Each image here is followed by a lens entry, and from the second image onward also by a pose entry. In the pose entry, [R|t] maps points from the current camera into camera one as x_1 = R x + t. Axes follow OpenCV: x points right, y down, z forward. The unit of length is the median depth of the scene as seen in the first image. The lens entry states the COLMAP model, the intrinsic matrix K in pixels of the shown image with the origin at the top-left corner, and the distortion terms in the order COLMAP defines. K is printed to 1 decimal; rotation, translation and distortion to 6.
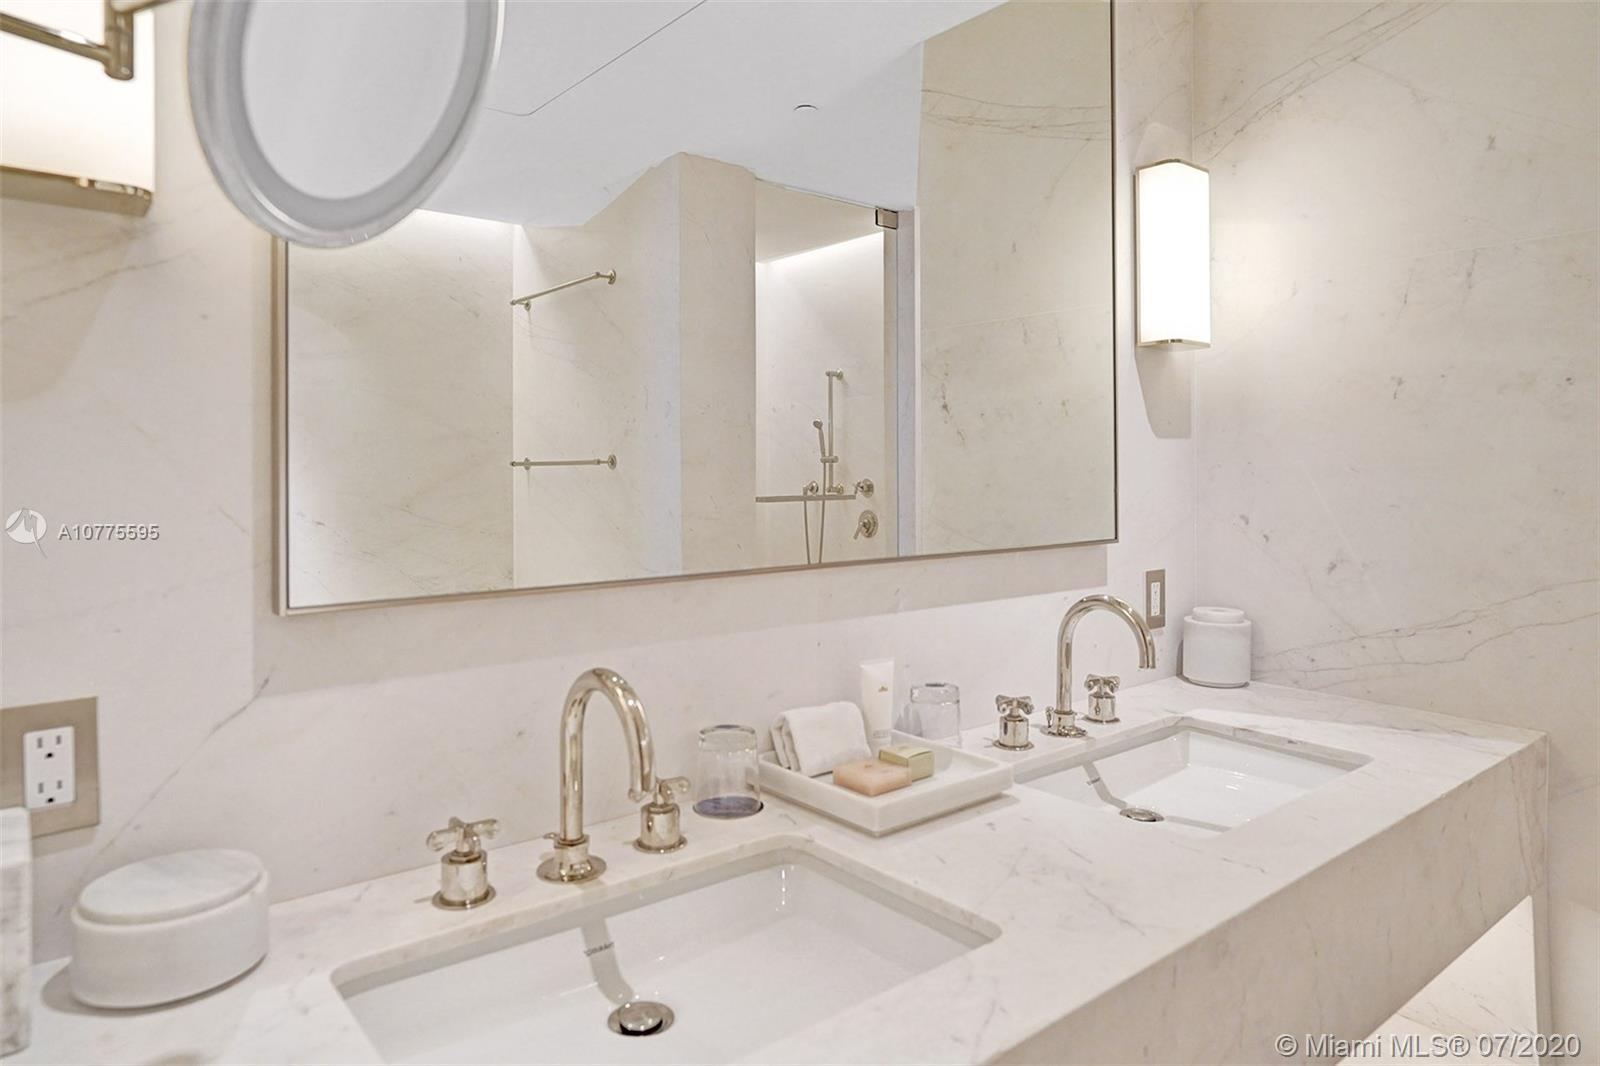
lens RADIAL K [[991.0, 0, 808.4], [0, 991.0, 464.4], [0, 0, 1]] dist [-0.035461, 0.038096]
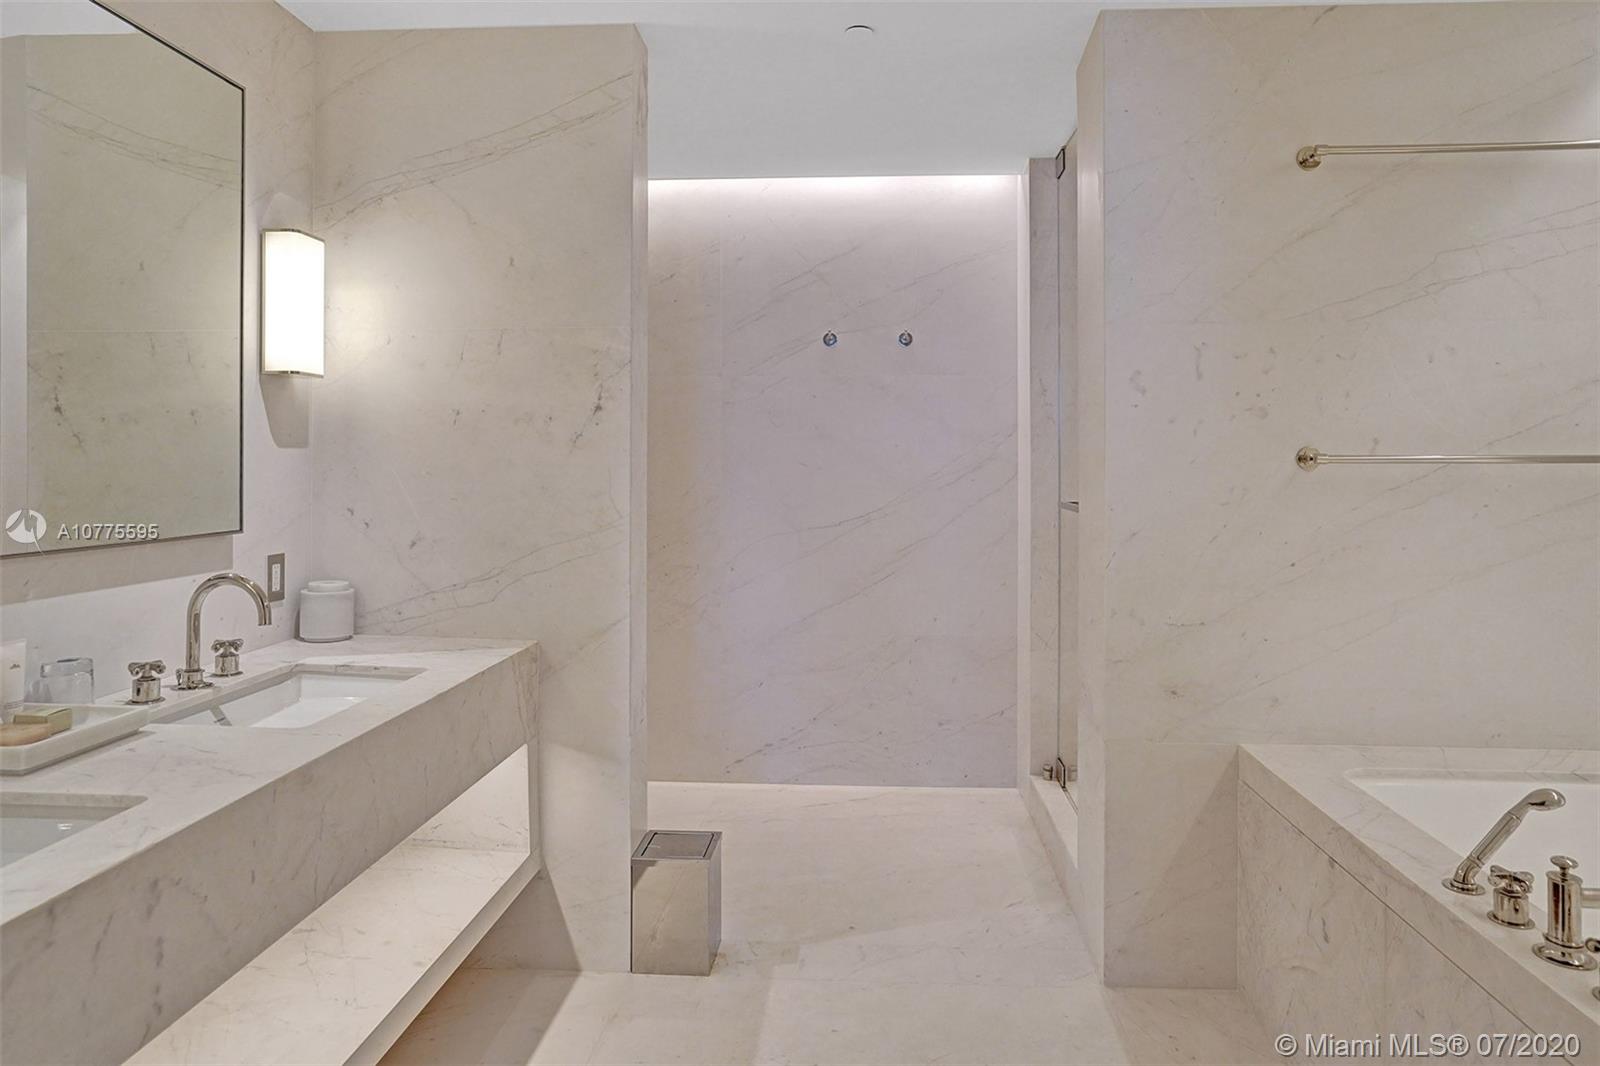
lens RADIAL K [[991.0, 0, 808.4], [0, 991.0, 464.4], [0, 0, 1]] dist [-0.035461, 0.038096]
pose [[0.683631, 0.005407, 0.729807, -0.110812], [-0.011262, 0.999932, 0.003140, -0.020255], [-0.729741, -0.010366, 0.683645, -0.390757]]
